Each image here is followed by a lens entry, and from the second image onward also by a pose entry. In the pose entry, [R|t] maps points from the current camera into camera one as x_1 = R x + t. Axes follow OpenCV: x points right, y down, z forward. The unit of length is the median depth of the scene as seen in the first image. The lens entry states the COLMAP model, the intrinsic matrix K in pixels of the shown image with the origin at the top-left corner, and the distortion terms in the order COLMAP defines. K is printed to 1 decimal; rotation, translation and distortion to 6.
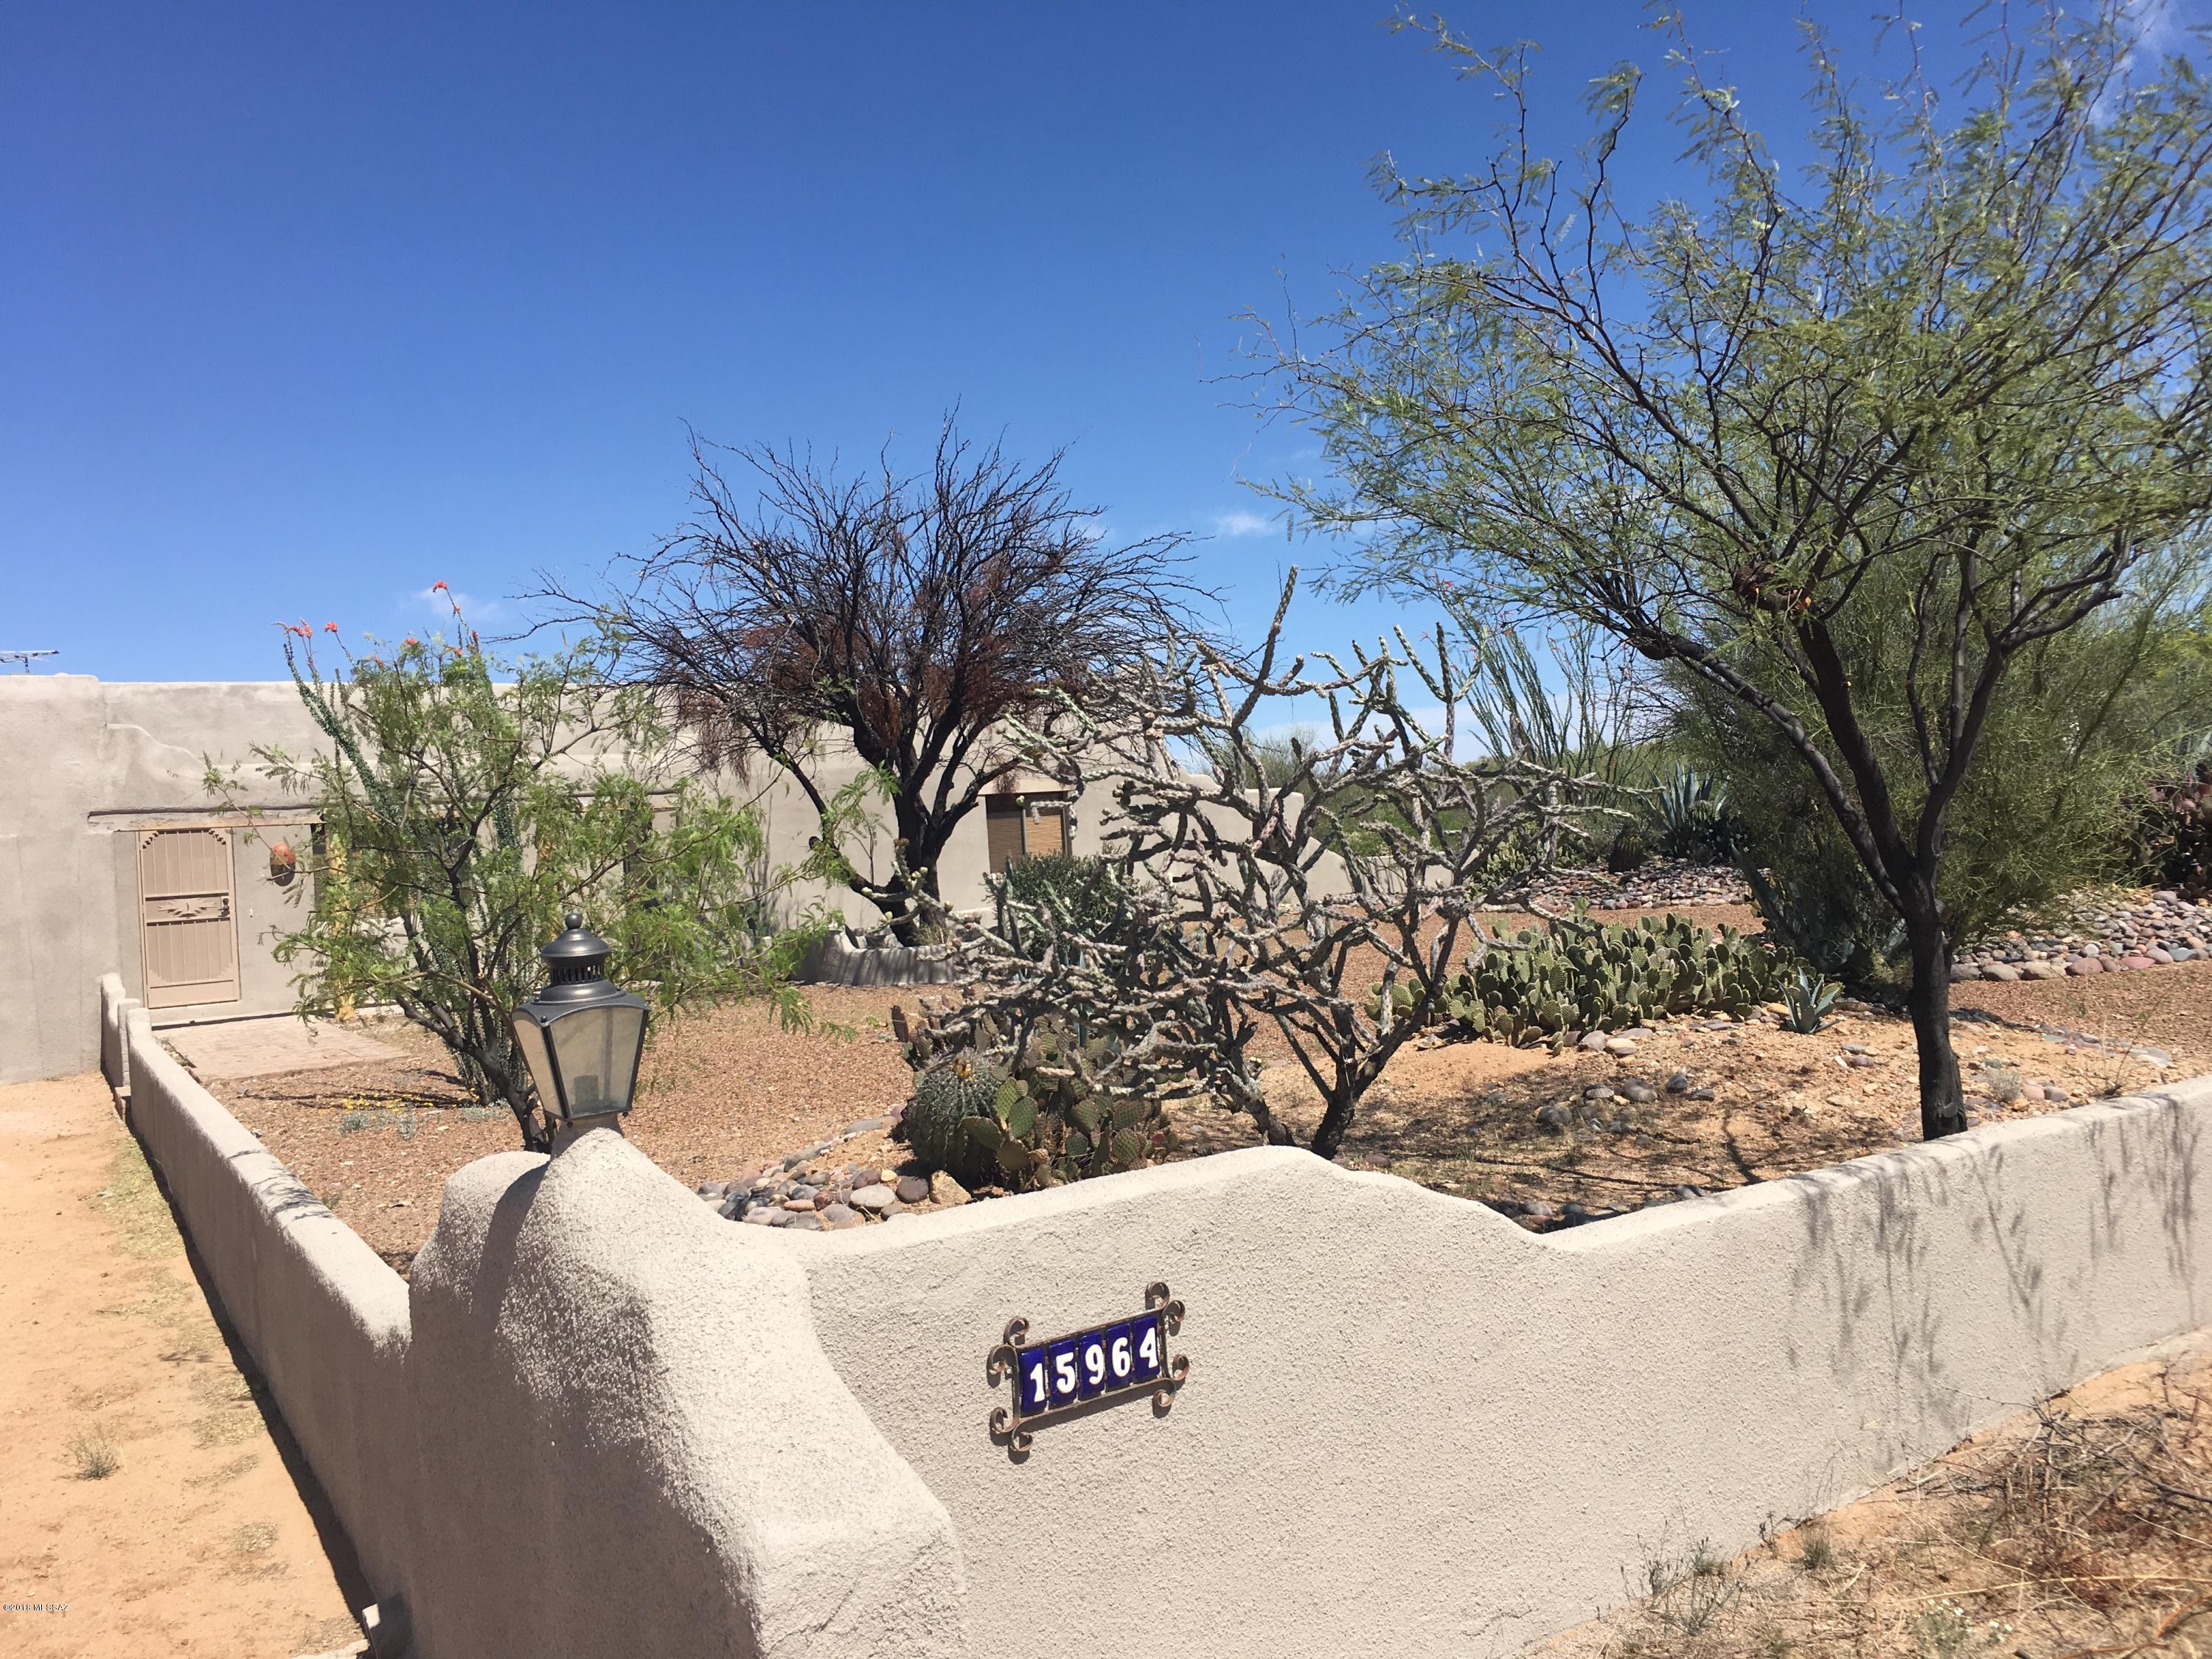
lens RADIAL K [[1903.6, 0, 1080.4], [0, 1903.6, 818.6], [0, 0, 1]] dist [0.088206, -0.121778]
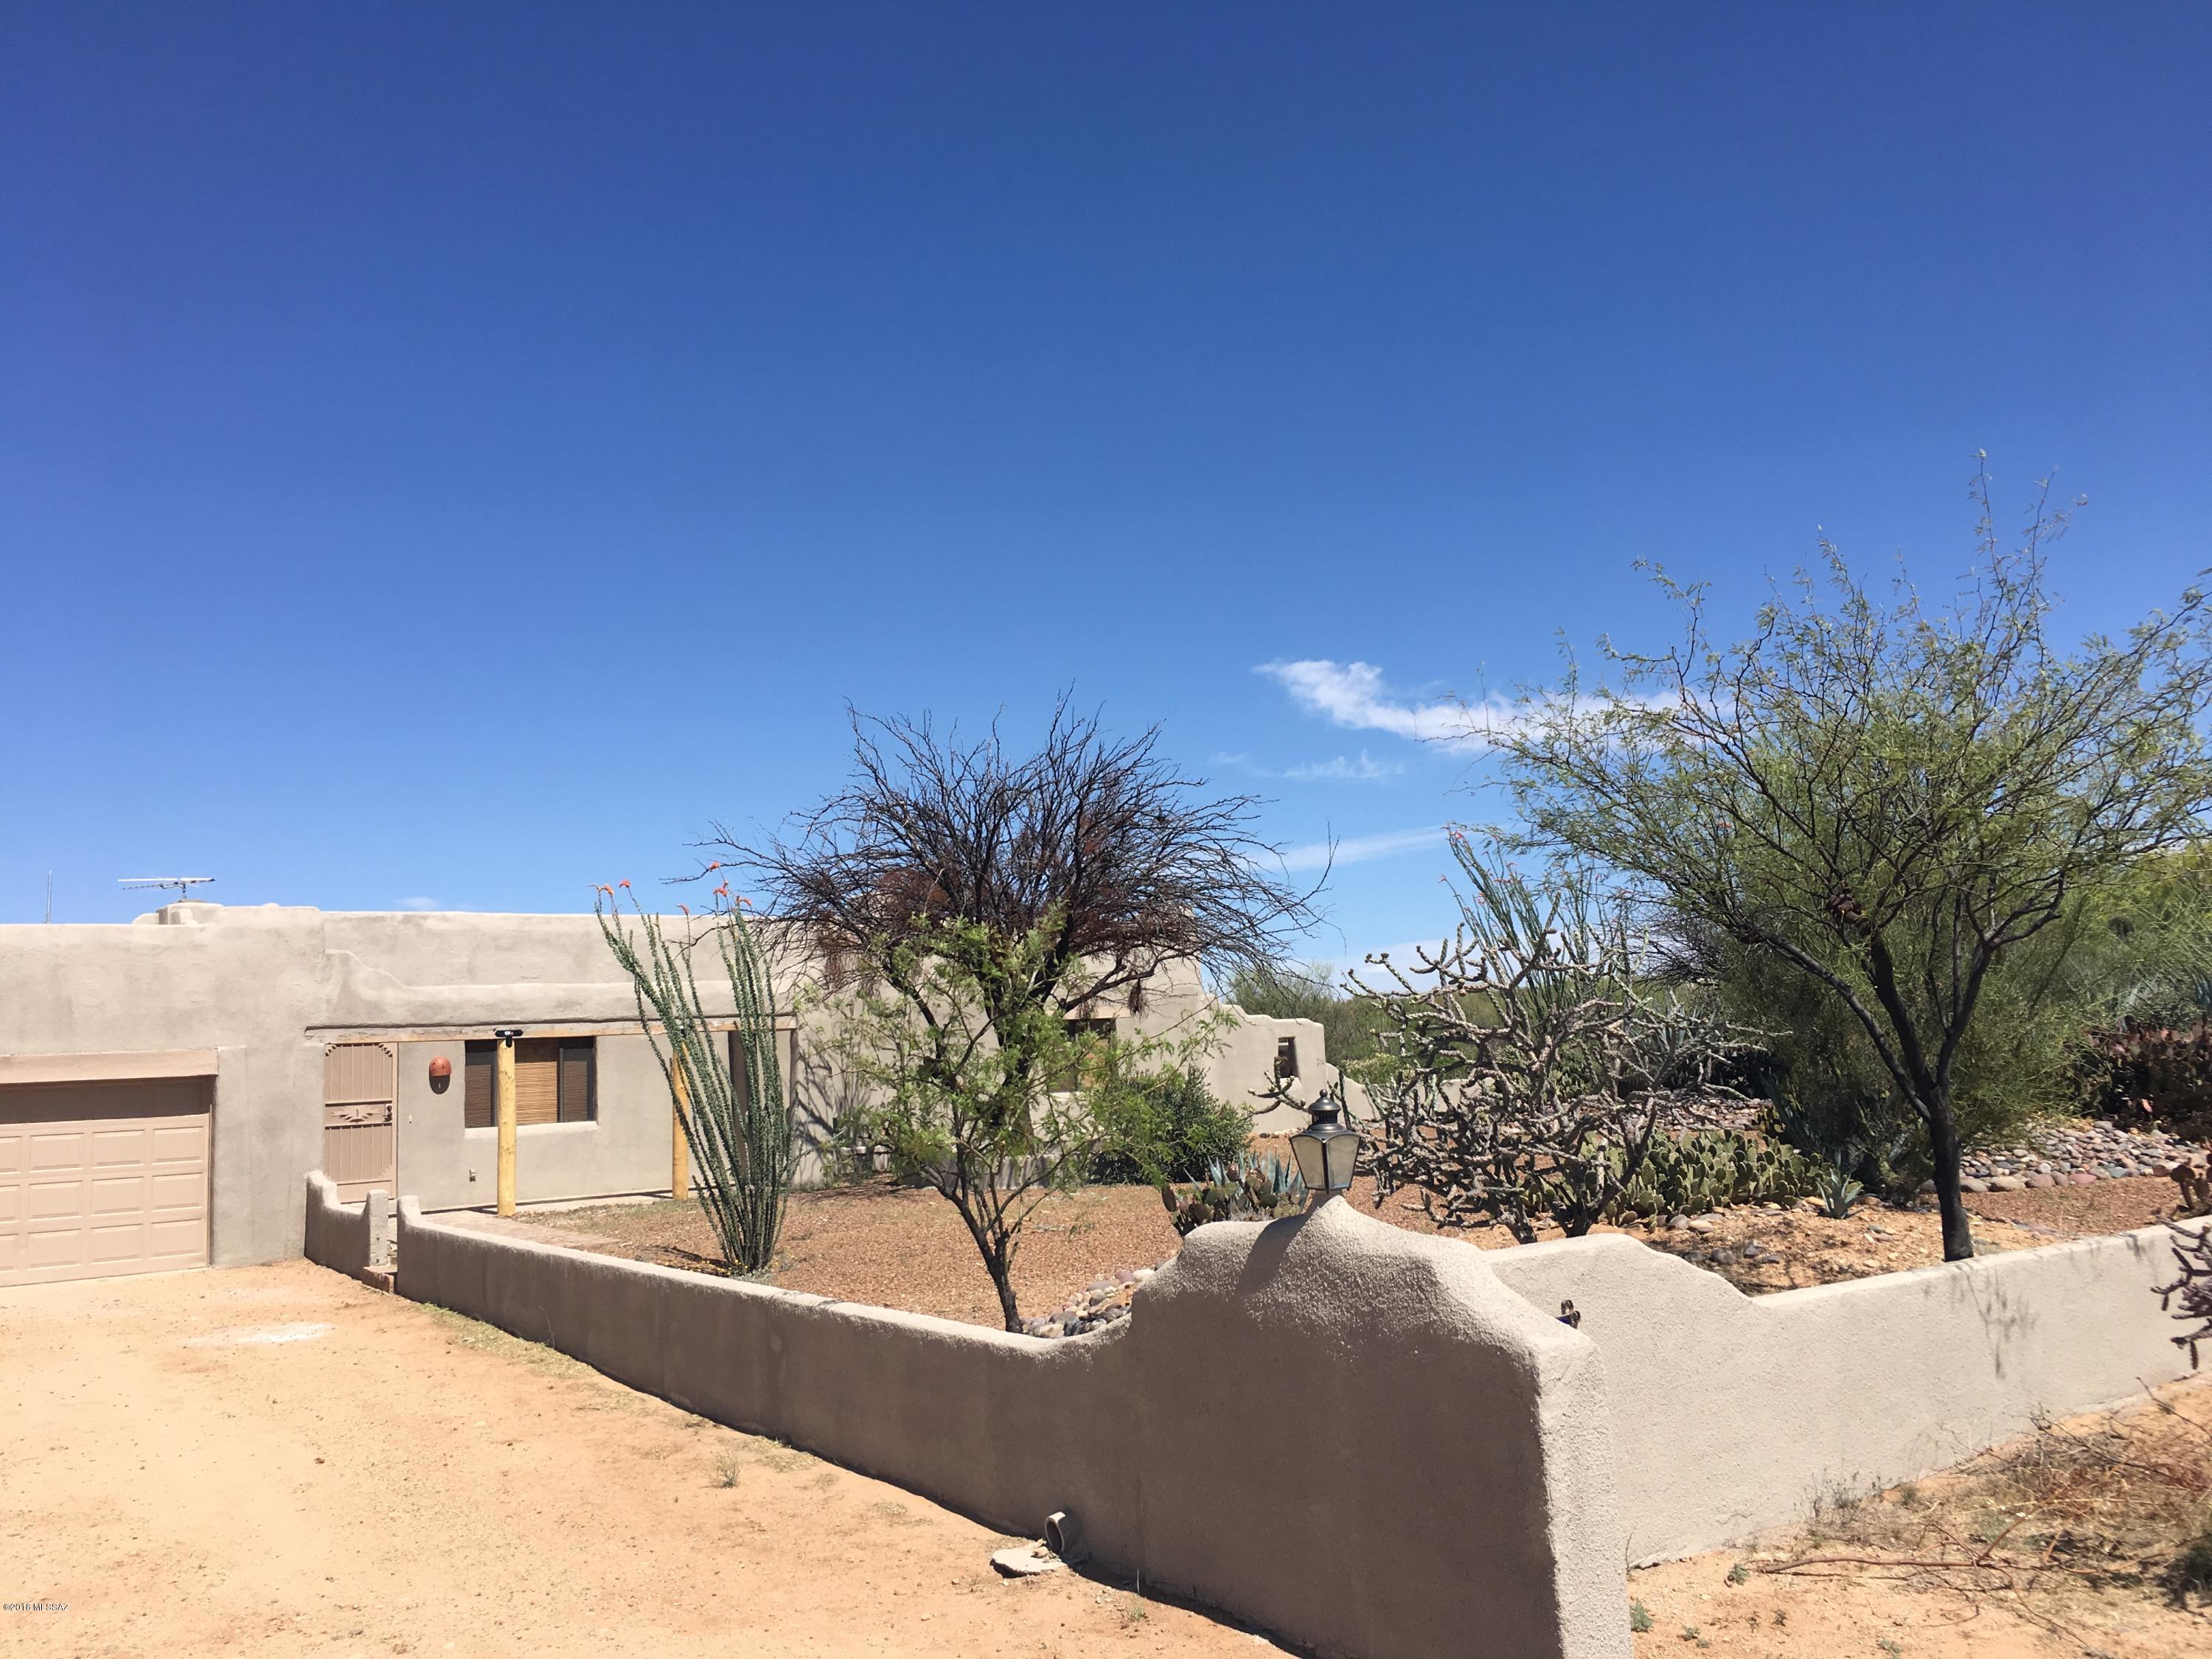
lens RADIAL K [[1903.6, 0, 1095.2], [0, 1903.6, 828.1], [0, 0, 1]] dist [0.088206, -0.121778]
pose [[0.999341, 0.018920, 0.030977, -0.188952], [-0.015326, 0.993543, -0.112414, 0.001776], [-0.032904, 0.111866, 0.993178, -0.345228]]
